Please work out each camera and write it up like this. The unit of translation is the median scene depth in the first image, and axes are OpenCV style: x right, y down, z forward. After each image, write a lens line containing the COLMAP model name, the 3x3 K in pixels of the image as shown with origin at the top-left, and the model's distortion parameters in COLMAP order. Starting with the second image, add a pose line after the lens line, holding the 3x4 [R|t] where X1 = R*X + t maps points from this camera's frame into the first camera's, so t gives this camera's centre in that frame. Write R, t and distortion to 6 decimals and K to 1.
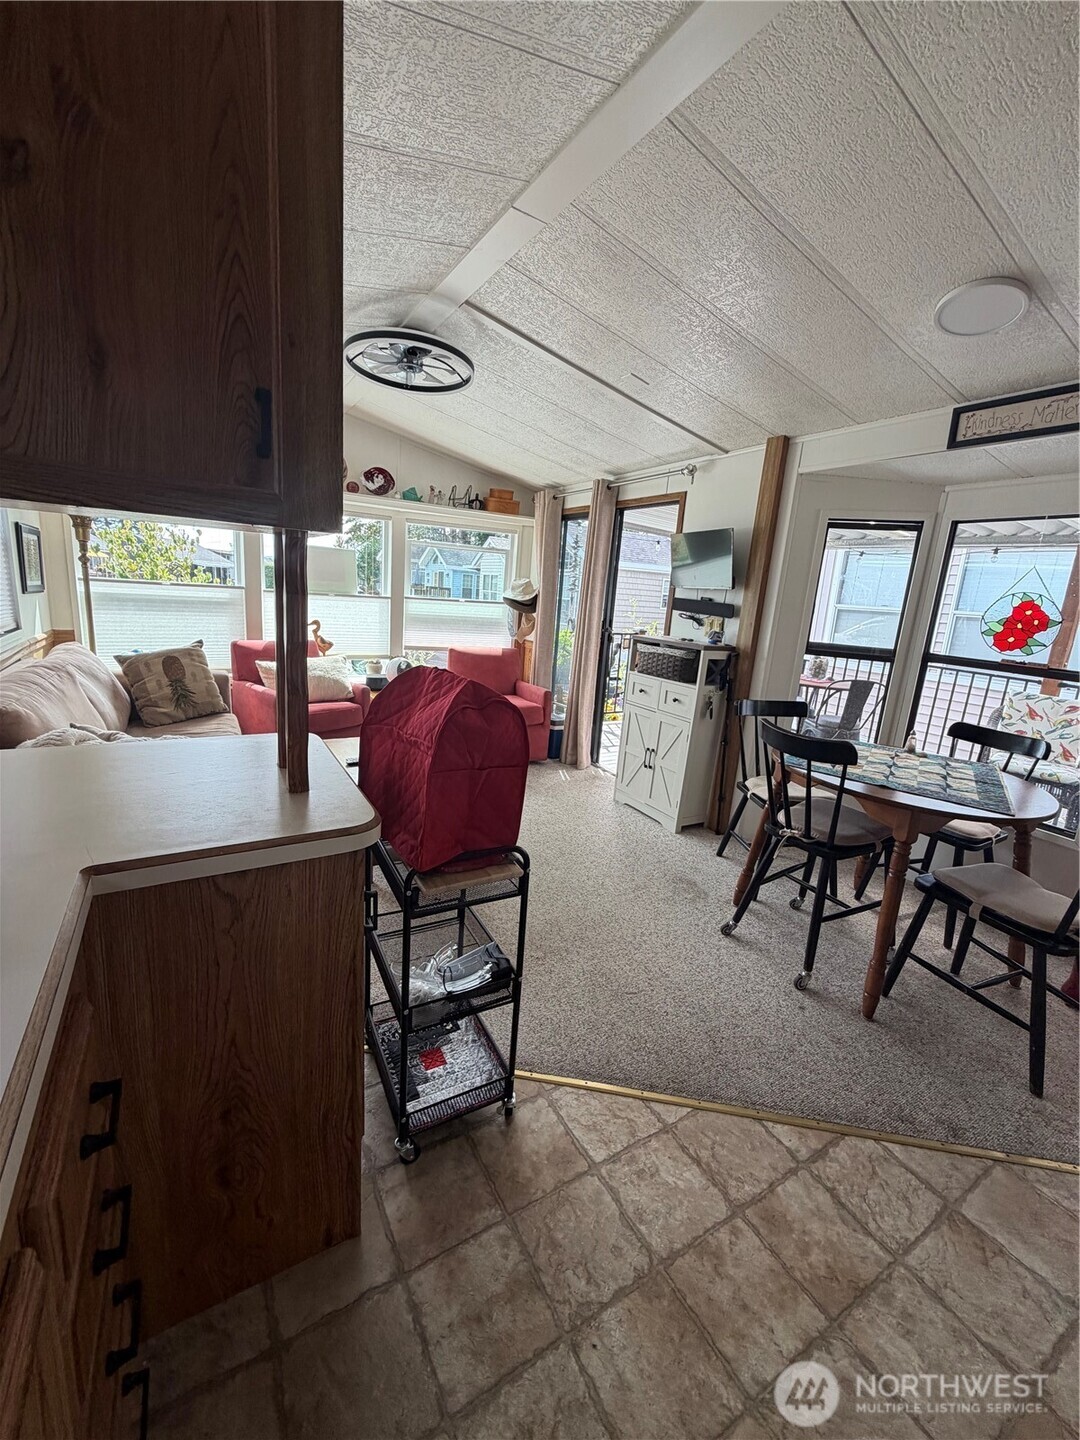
lens RADIAL K [[573.8, 0, 538.7], [0, 573.8, 715.7], [0, 0, 1]] dist [-0.000607, 0.000483]
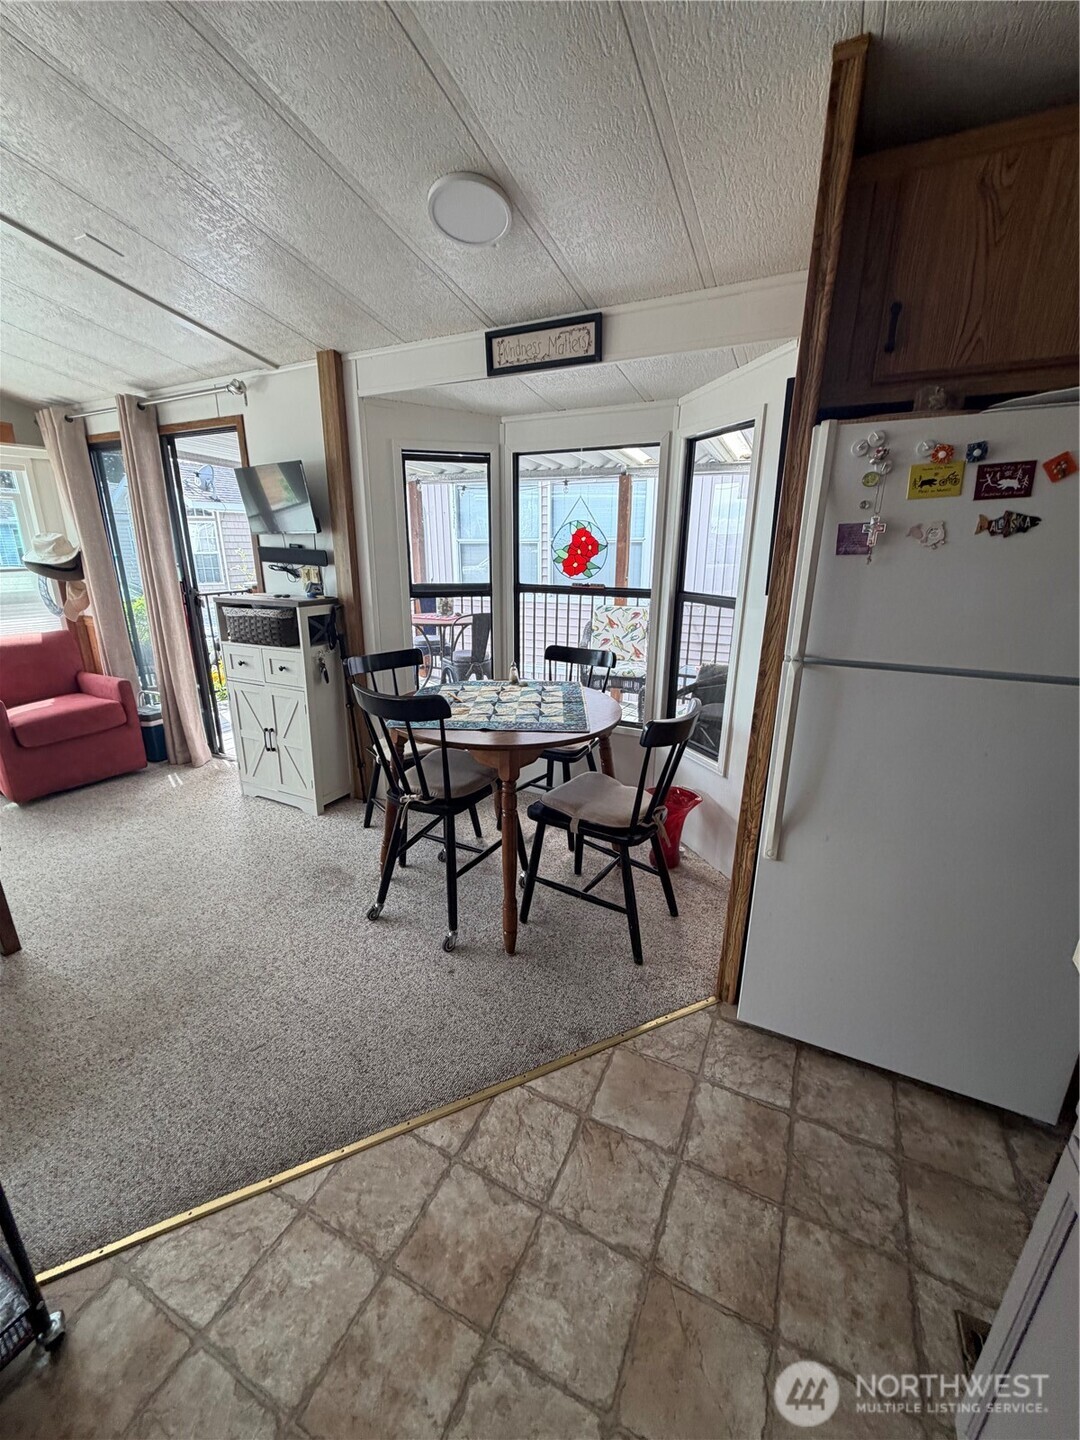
lens RADIAL K [[573.8, 0, 538.7], [0, 573.8, 715.3], [0, 0, 1]] dist [-0.000607, 0.000483]
pose [[0.837133, -0.221334, 0.500220, 0.132980], [0.172073, 0.974610, 0.143271, -0.018512], [-0.519230, -0.033863, 0.853963, 0.075259]]
